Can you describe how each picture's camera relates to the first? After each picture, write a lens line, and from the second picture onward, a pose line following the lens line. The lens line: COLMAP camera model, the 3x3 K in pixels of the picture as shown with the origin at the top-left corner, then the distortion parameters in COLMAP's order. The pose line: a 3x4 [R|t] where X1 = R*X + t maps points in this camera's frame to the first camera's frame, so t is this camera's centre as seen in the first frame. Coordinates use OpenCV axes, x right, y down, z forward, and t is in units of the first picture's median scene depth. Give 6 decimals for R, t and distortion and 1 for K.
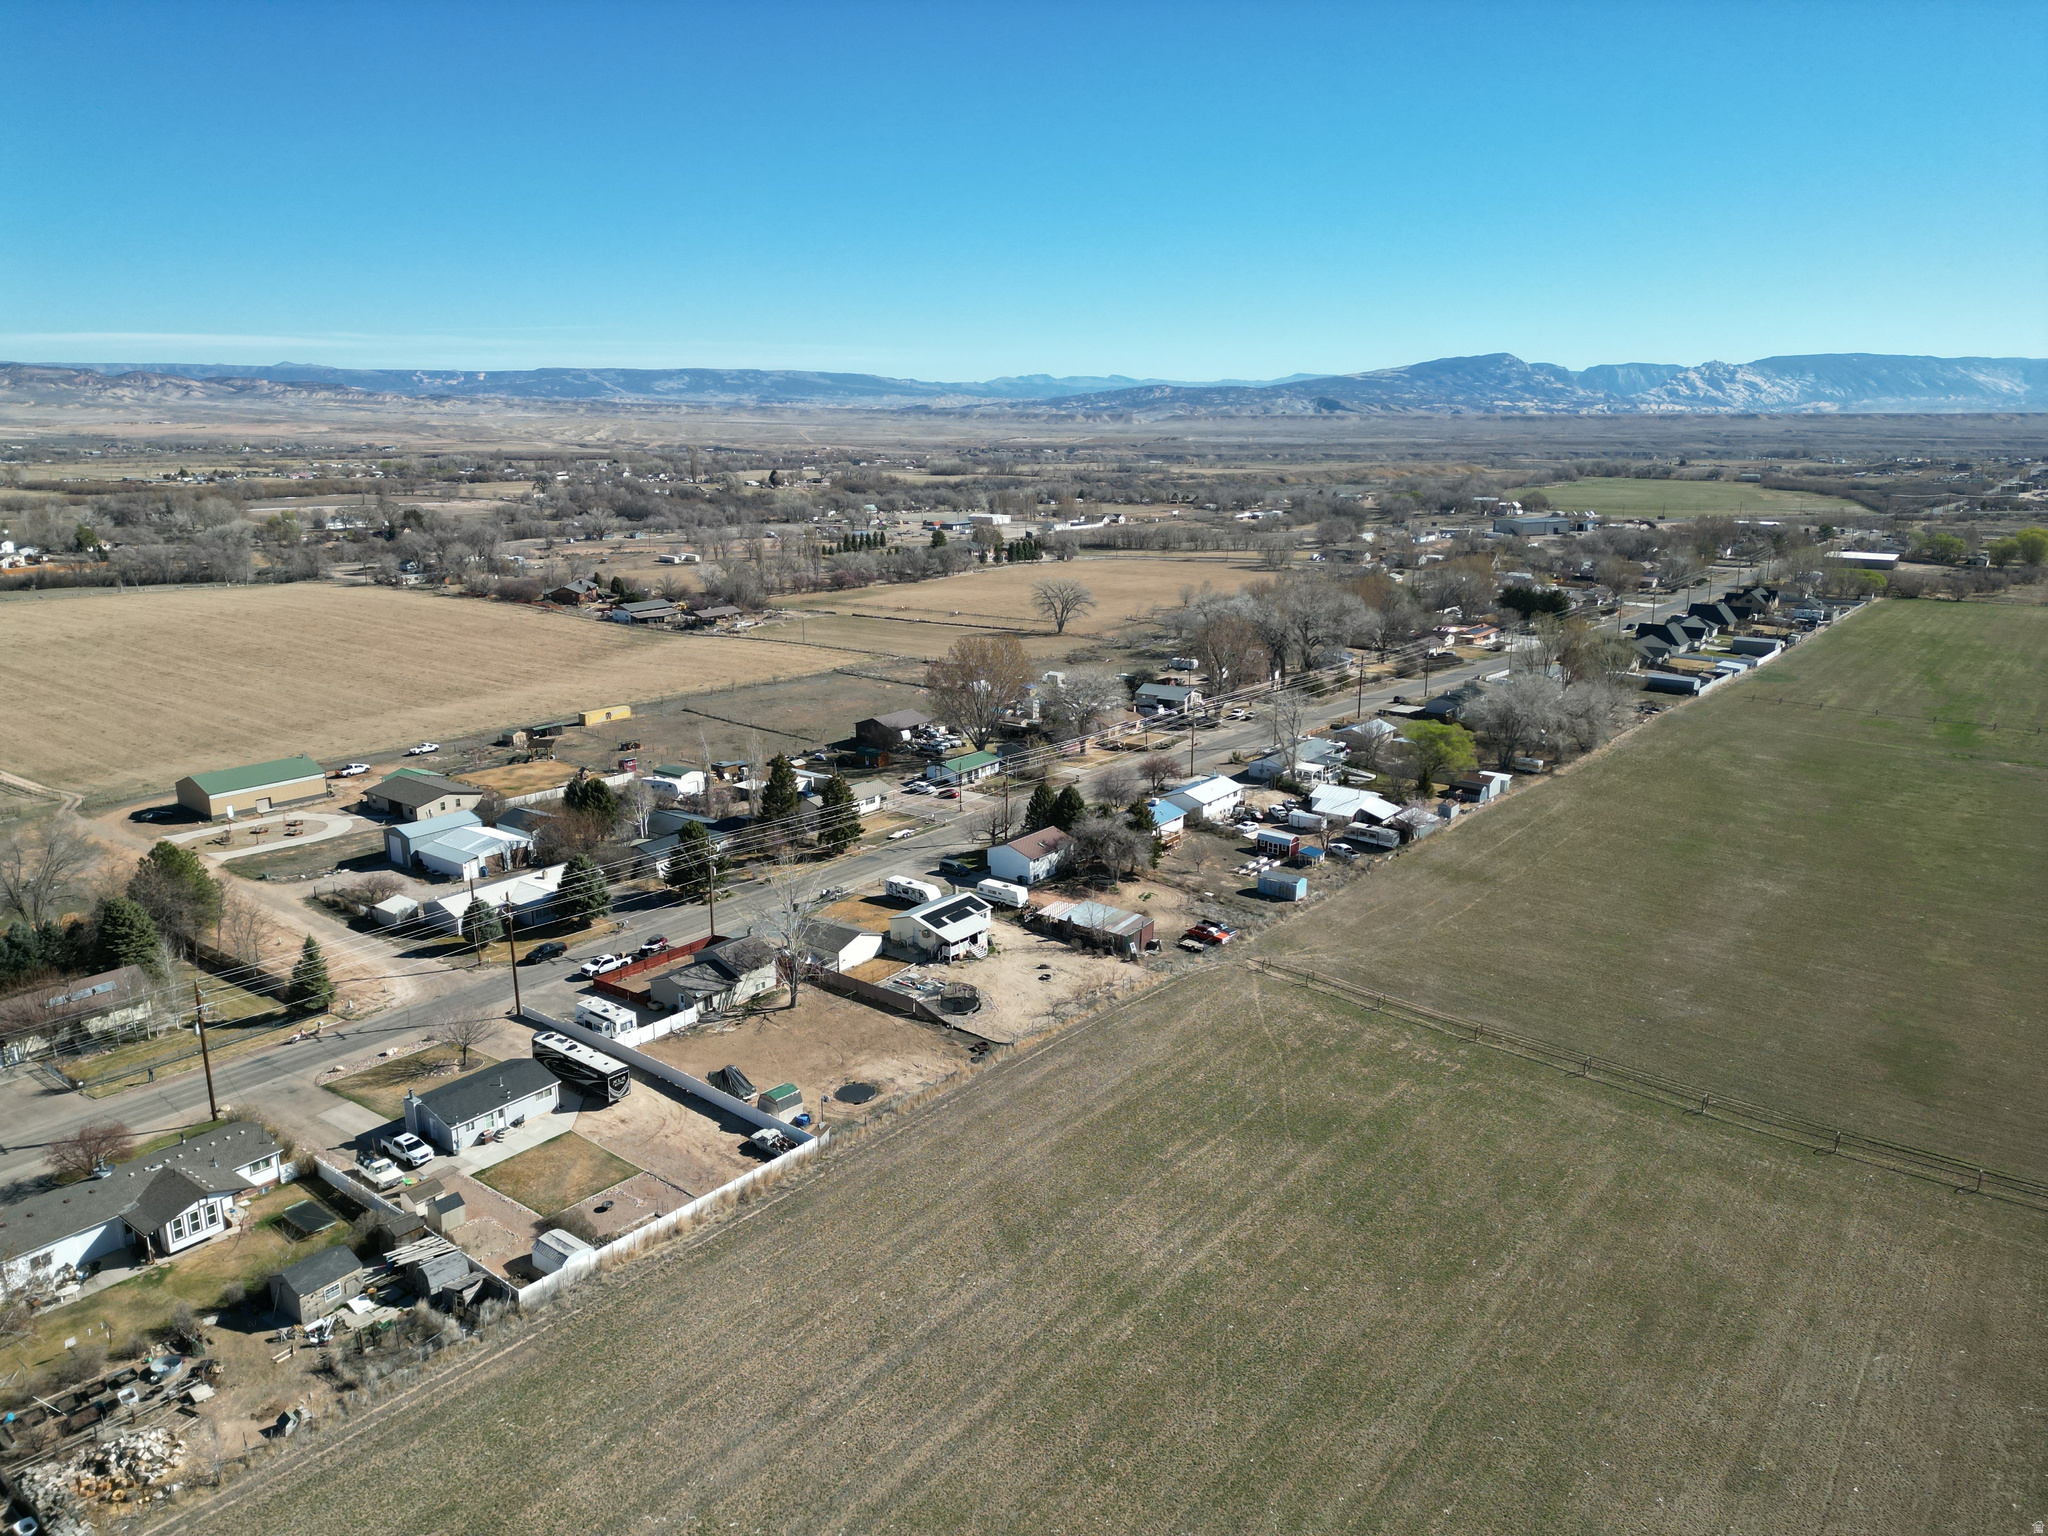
lens RADIAL K [[1426.9, 0, 1023.7], [0, 1426.9, 767.2], [0, 0, 1]] dist [0.088568, -0.088998]
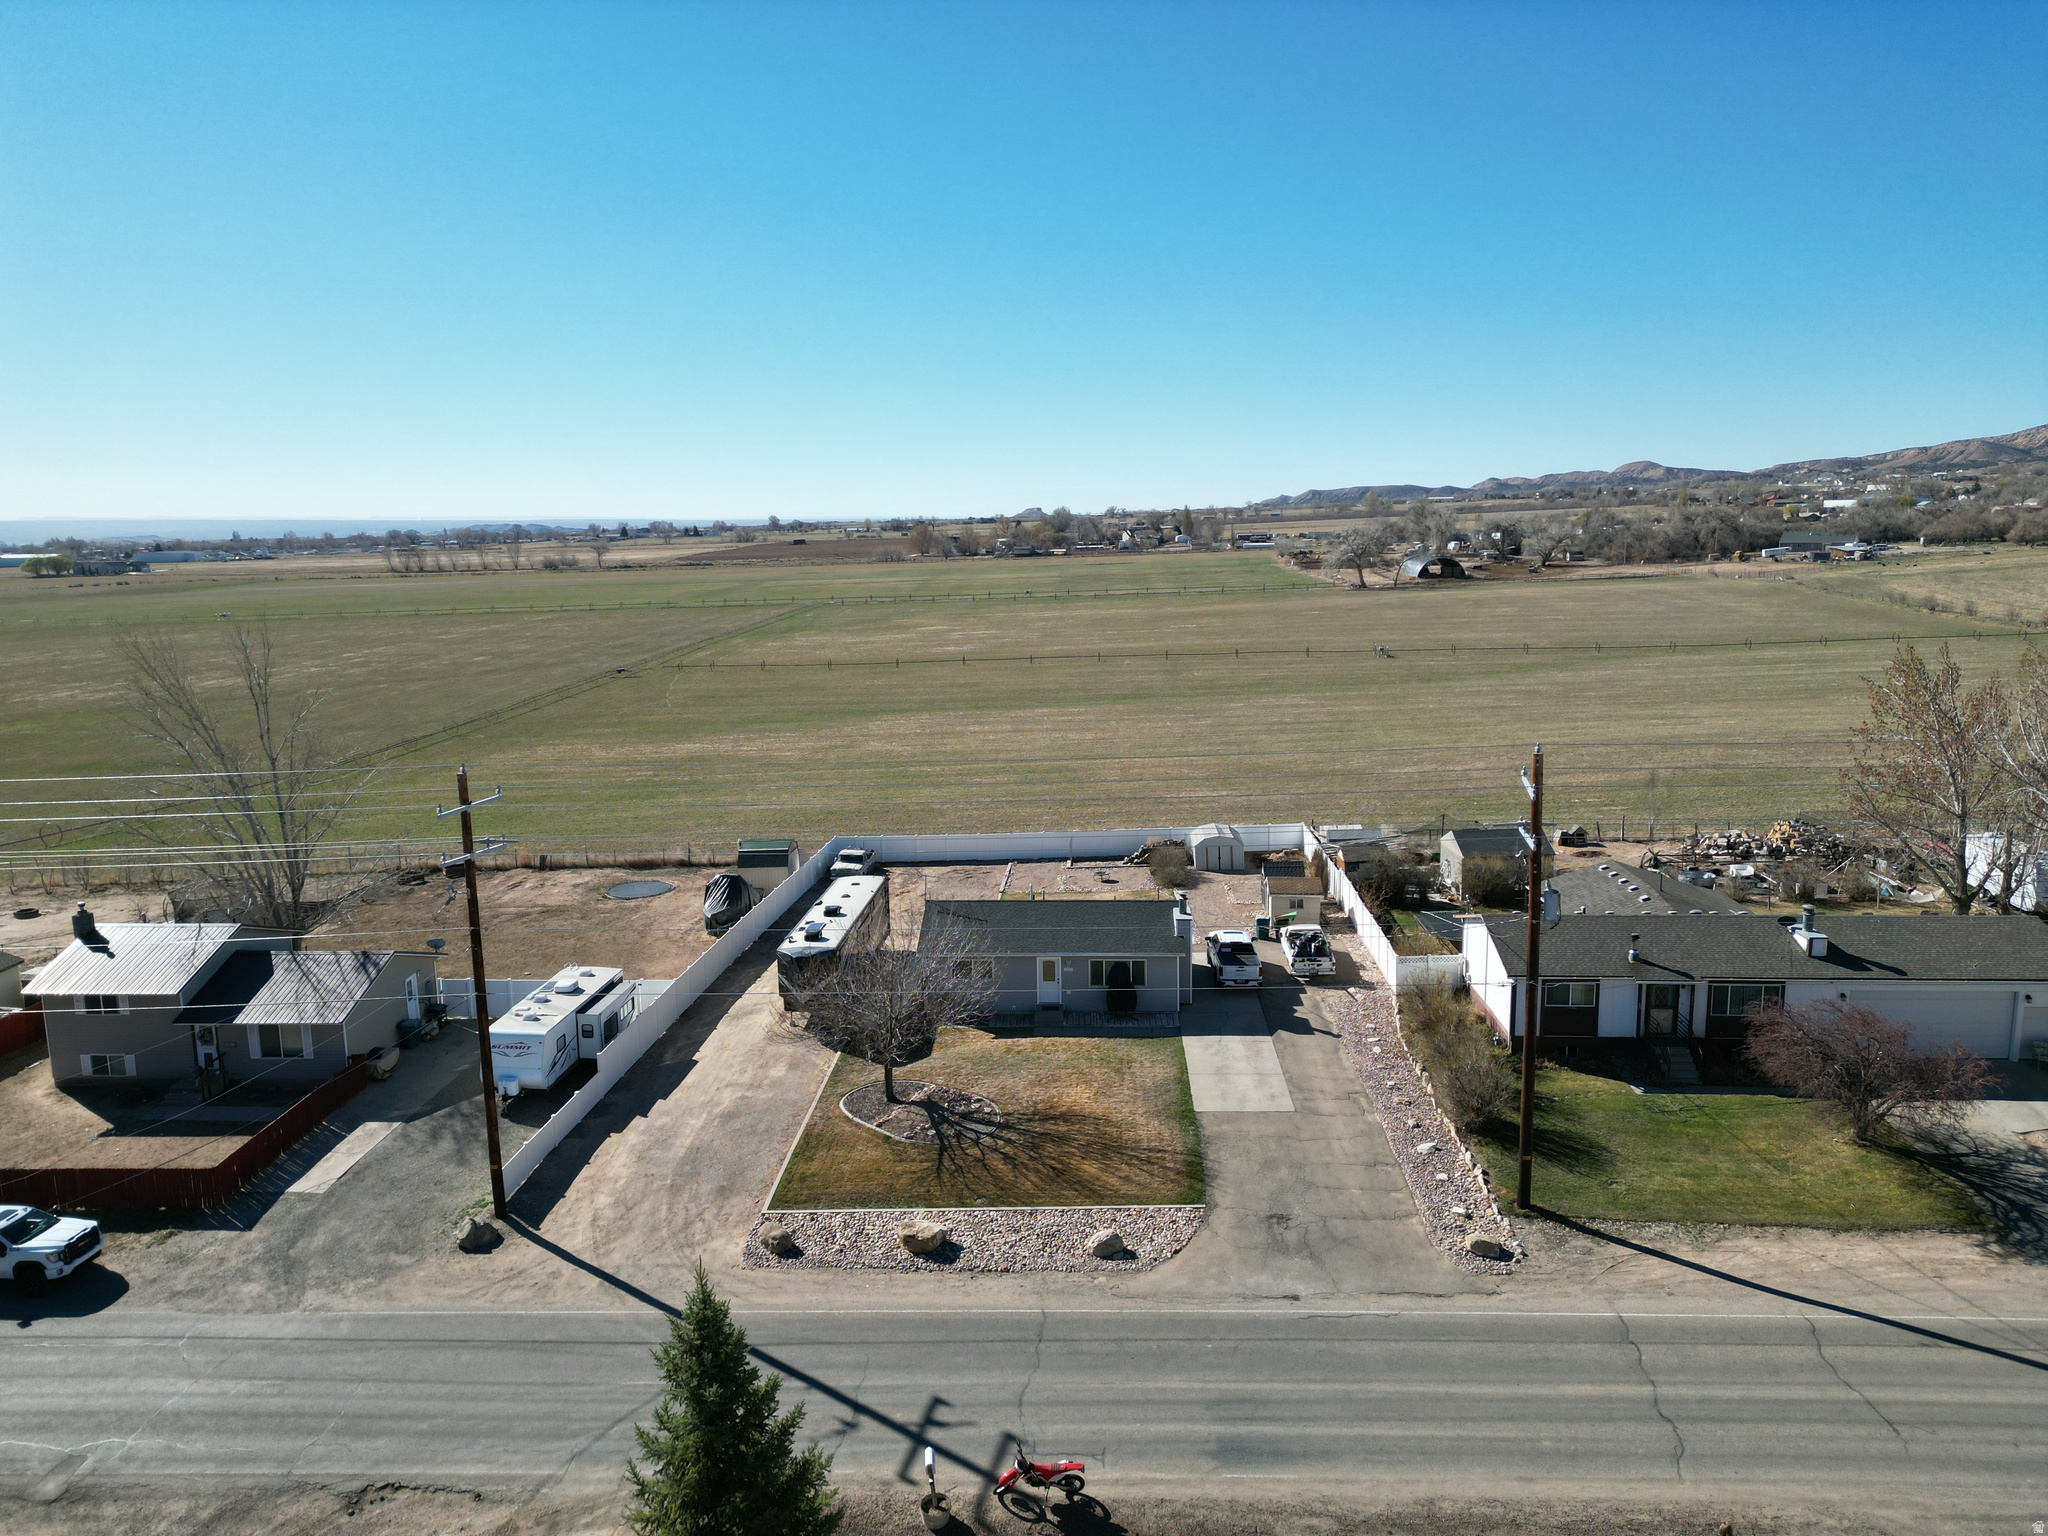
lens RADIAL K [[1424.7, 0, 1025.0], [0, 1424.7, 770.6], [0, 0, 1]] dist [0.092584, -0.093307]
pose [[-0.564210, -0.130360, 0.815275, -0.699081], [0.220412, 0.927836, 0.300895, 0.030286], [-0.795666, 0.349465, -0.494762, 1.143720]]
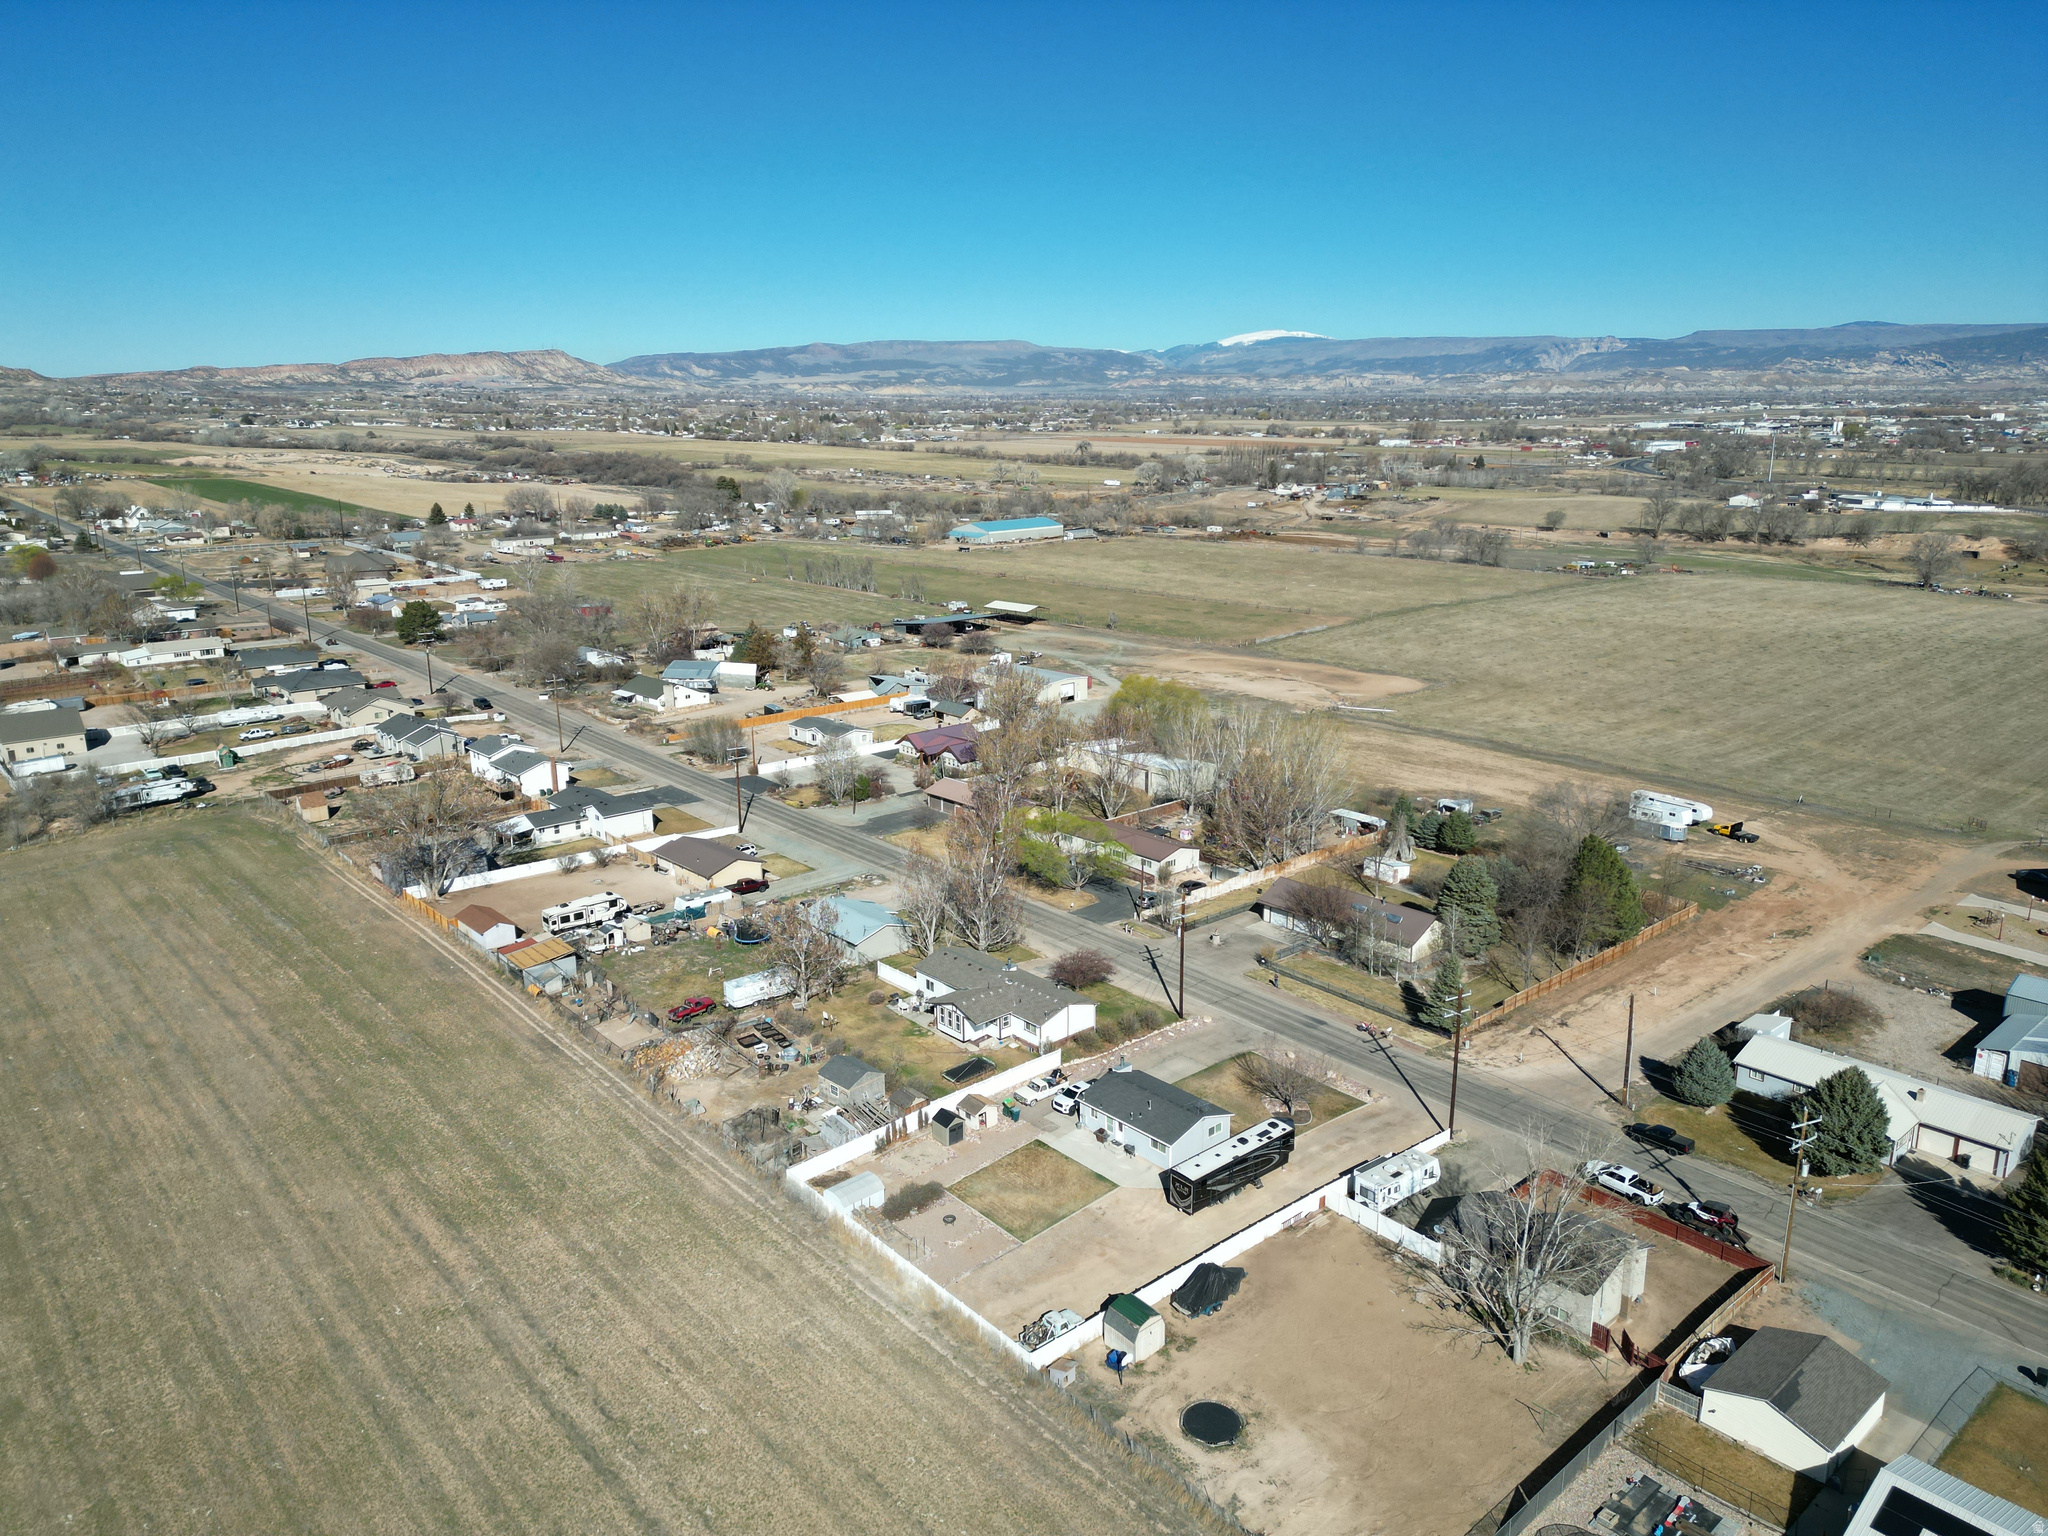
lens RADIAL K [[1426.9, 0, 1023.7], [0, 1426.9, 767.2], [0, 0, 1]] dist [0.088568, -0.088998]
pose [[-0.188271, 0.248162, -0.950247, 0.440880], [-0.229427, 0.929666, 0.288243, -0.214018], [0.954943, 0.272281, -0.118095, 0.906536]]
